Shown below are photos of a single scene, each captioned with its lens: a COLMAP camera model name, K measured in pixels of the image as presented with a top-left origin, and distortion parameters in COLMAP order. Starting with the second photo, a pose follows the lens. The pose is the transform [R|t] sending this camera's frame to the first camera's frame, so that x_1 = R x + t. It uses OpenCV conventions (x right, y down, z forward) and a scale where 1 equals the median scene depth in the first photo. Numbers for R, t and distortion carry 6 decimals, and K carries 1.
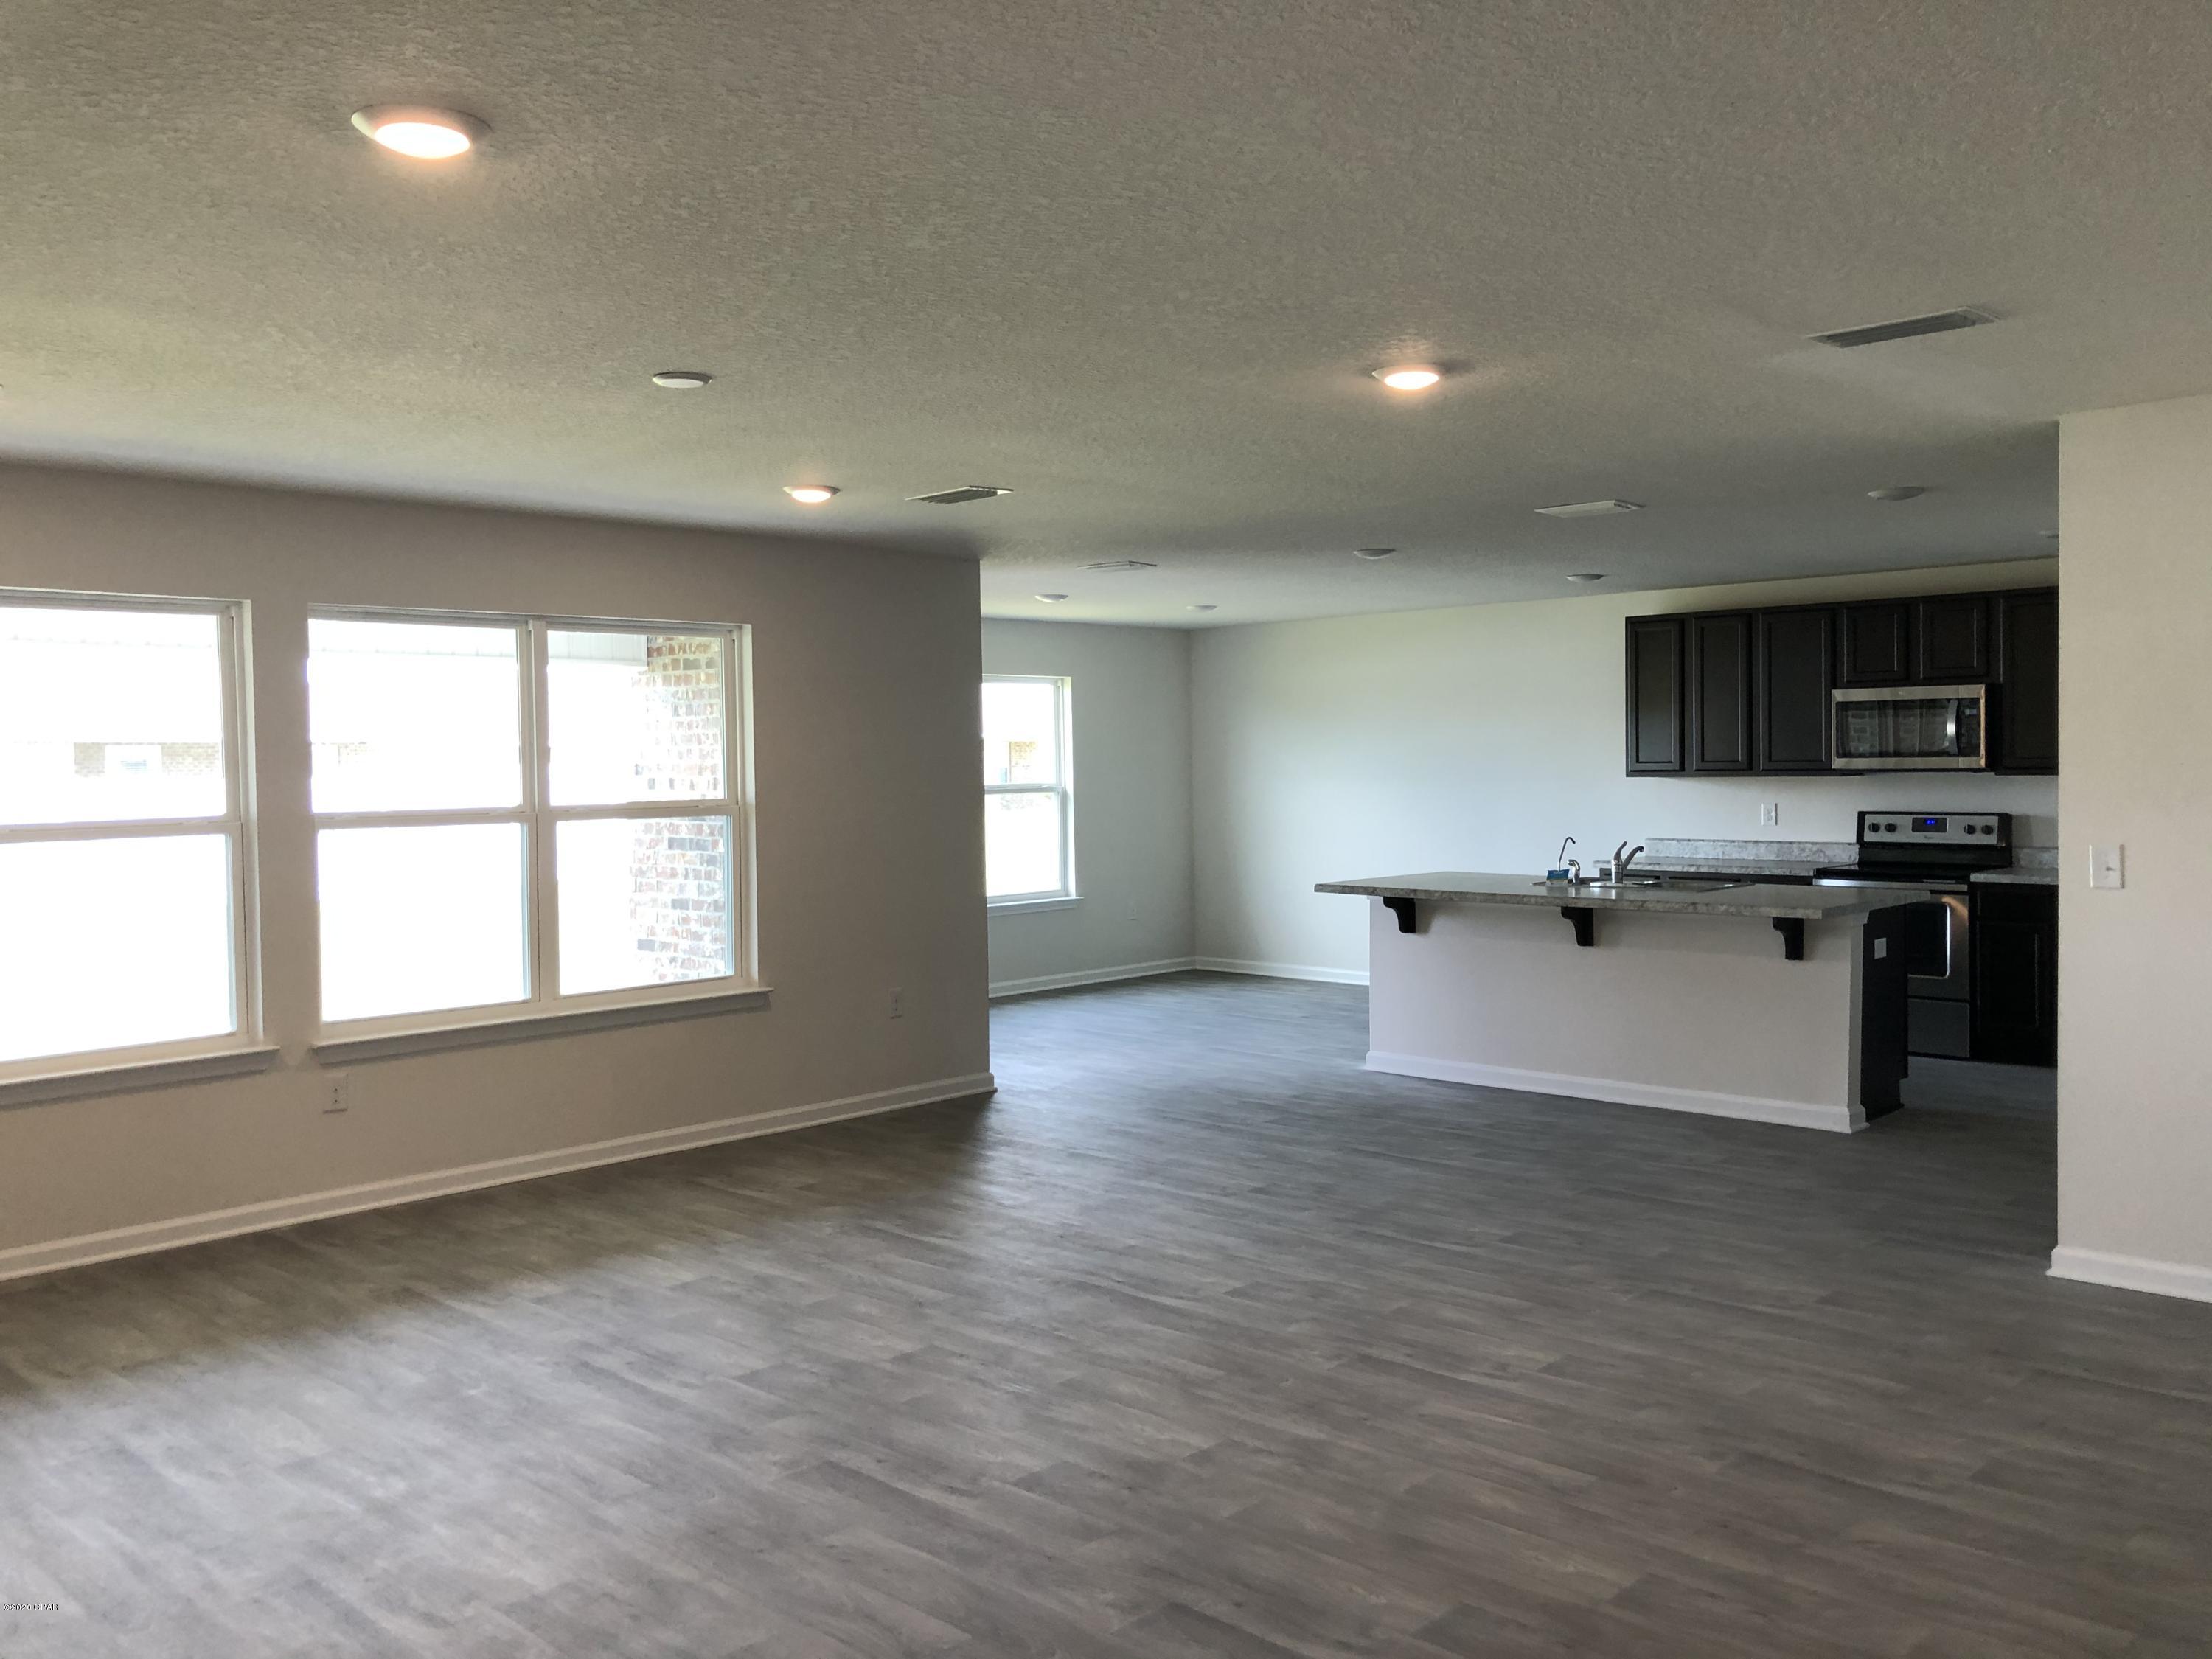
lens RADIAL K [[1817.4, 0, 1108.1], [0, 1817.4, 827.5], [0, 0, 1]] dist [0.030789, -0.035053]
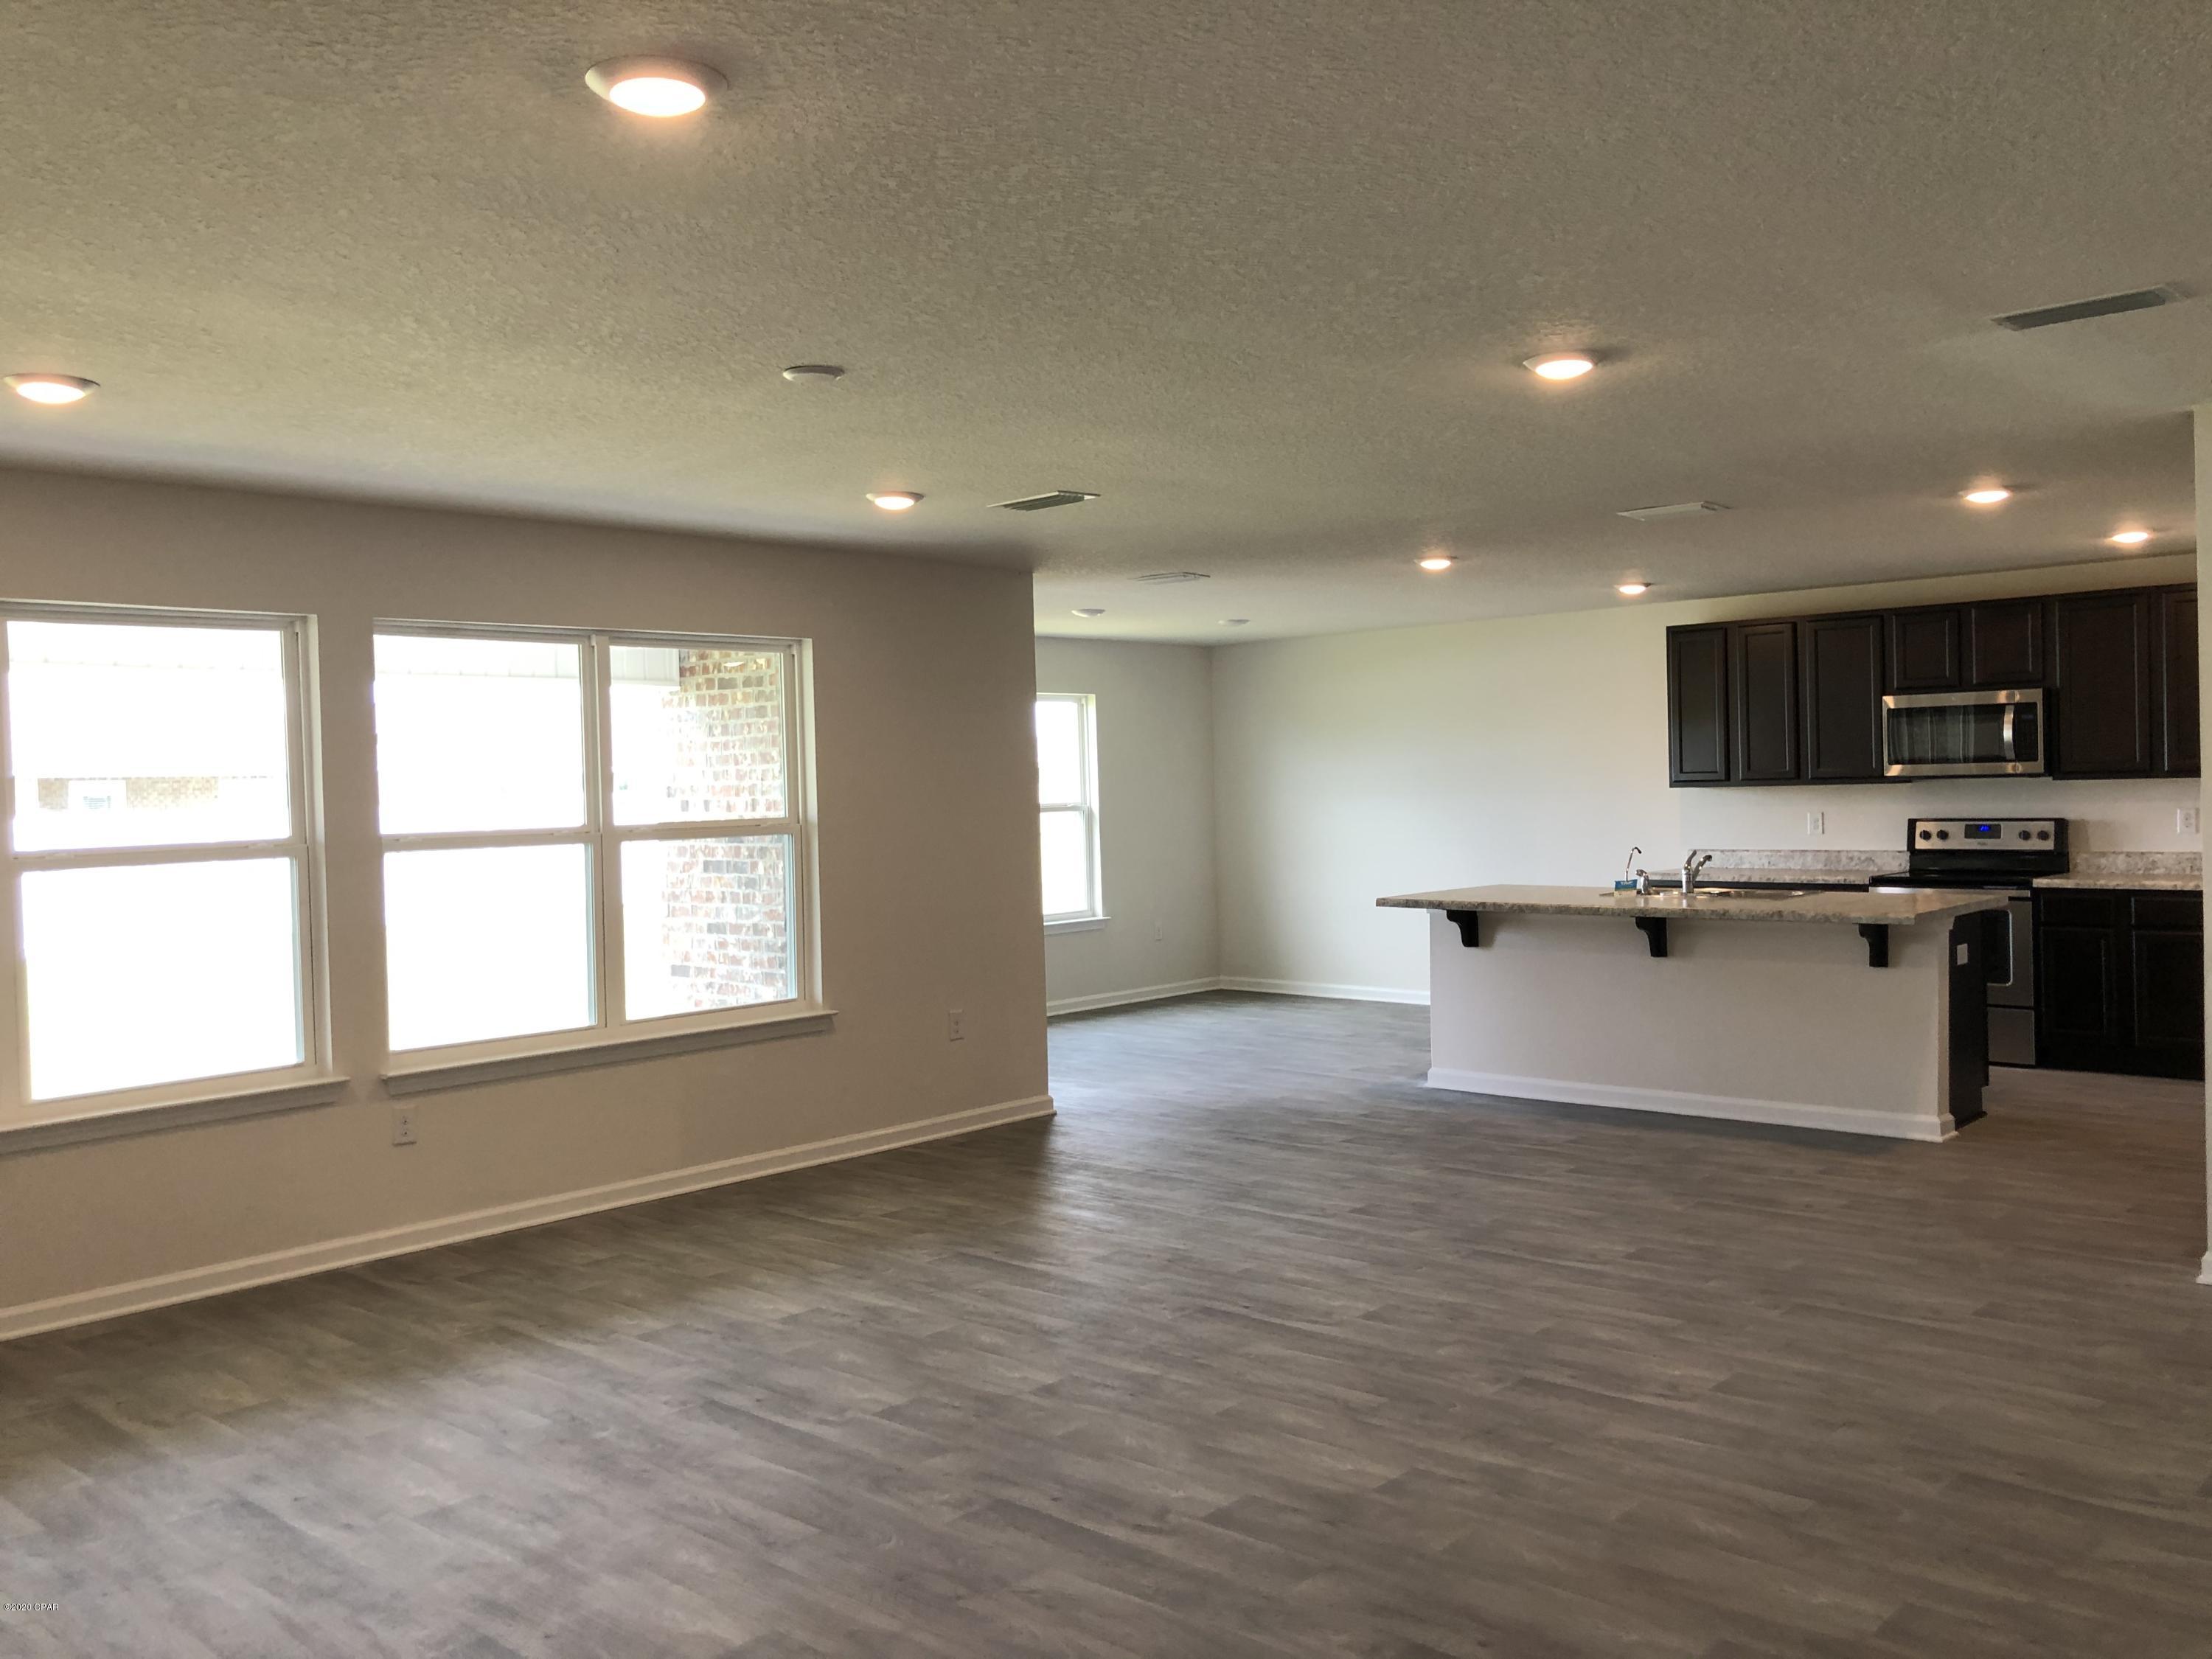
lens RADIAL K [[1817.4, 0, 1108.1], [0, 1817.4, 823.7], [0, 0, 1]] dist [0.030789, -0.035053]
pose [[0.999678, -0.012205, 0.022268, -0.079871], [0.012568, 0.999789, -0.016237, 0.007630], [-0.022065, 0.016512, 0.999620, 0.029085]]
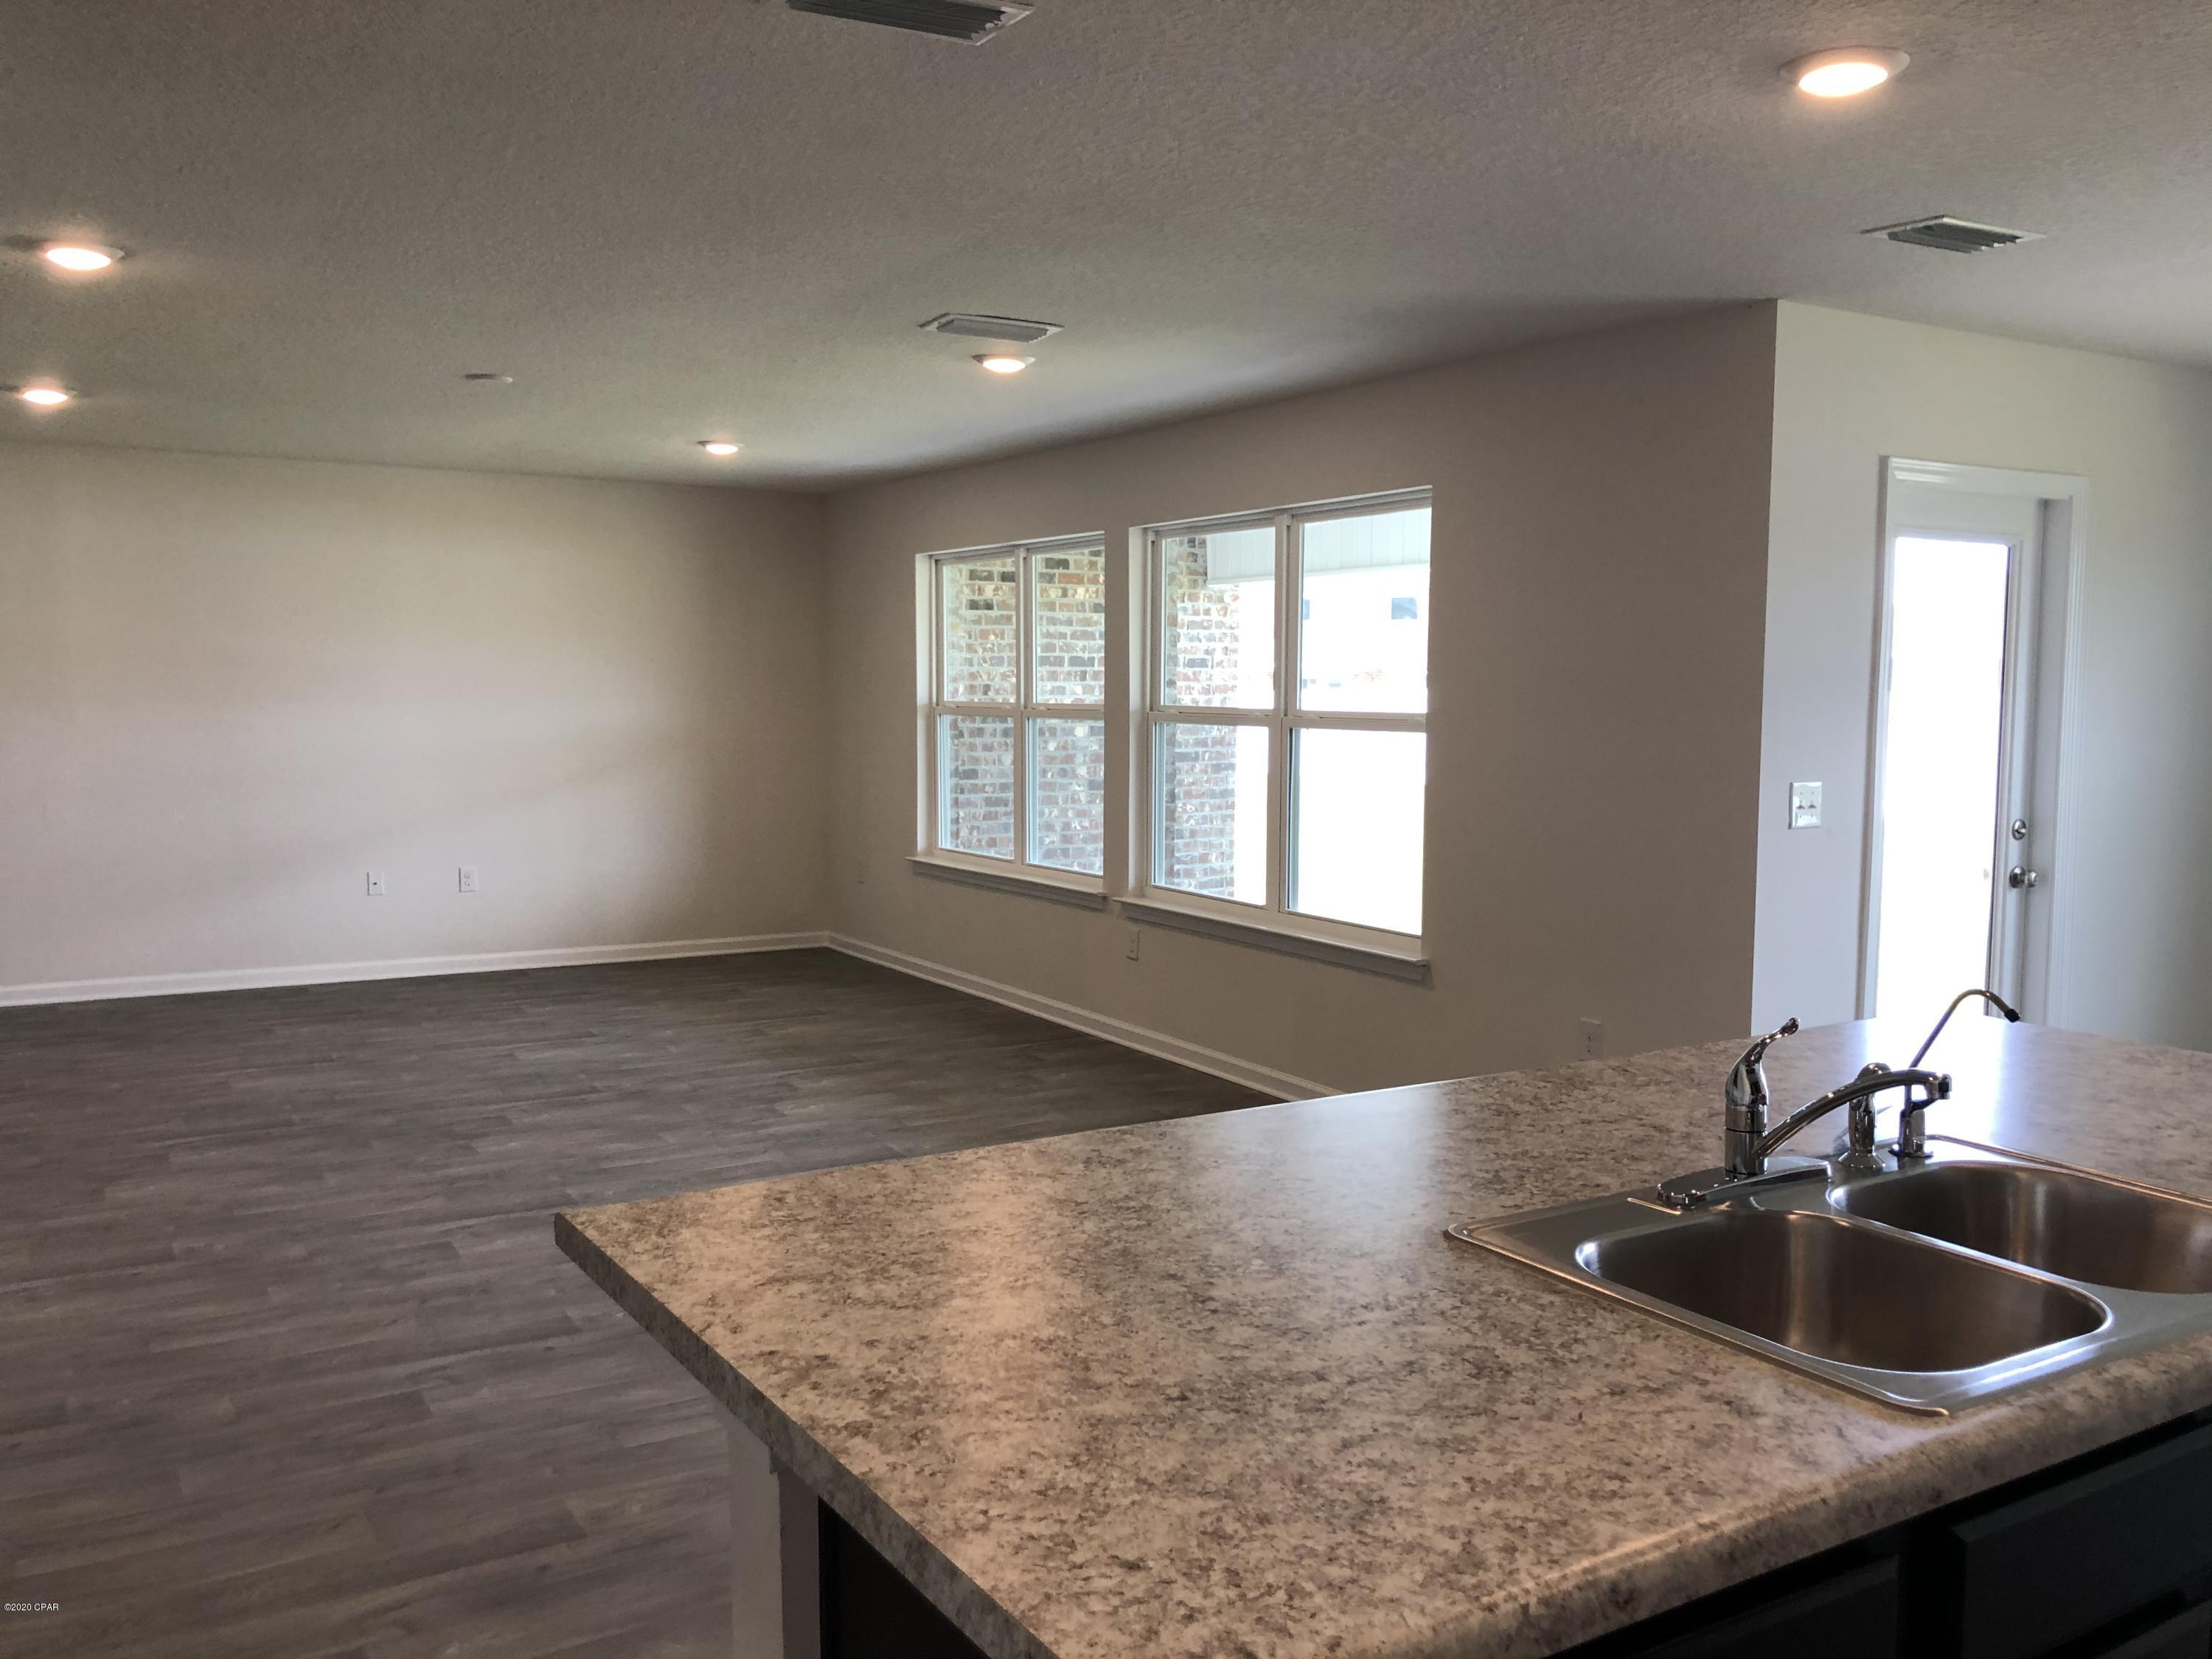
lens RADIAL K [[1817.4, 0, 1119.5], [0, 1817.4, 813.8], [0, 0, 1]] dist [0.030789, -0.035053]
pose [[-0.245892, 0.082923, -0.965744, 0.777133], [-0.039838, 0.994627, 0.095546, -0.055345], [0.968478, 0.061968, -0.241268, 1.402490]]
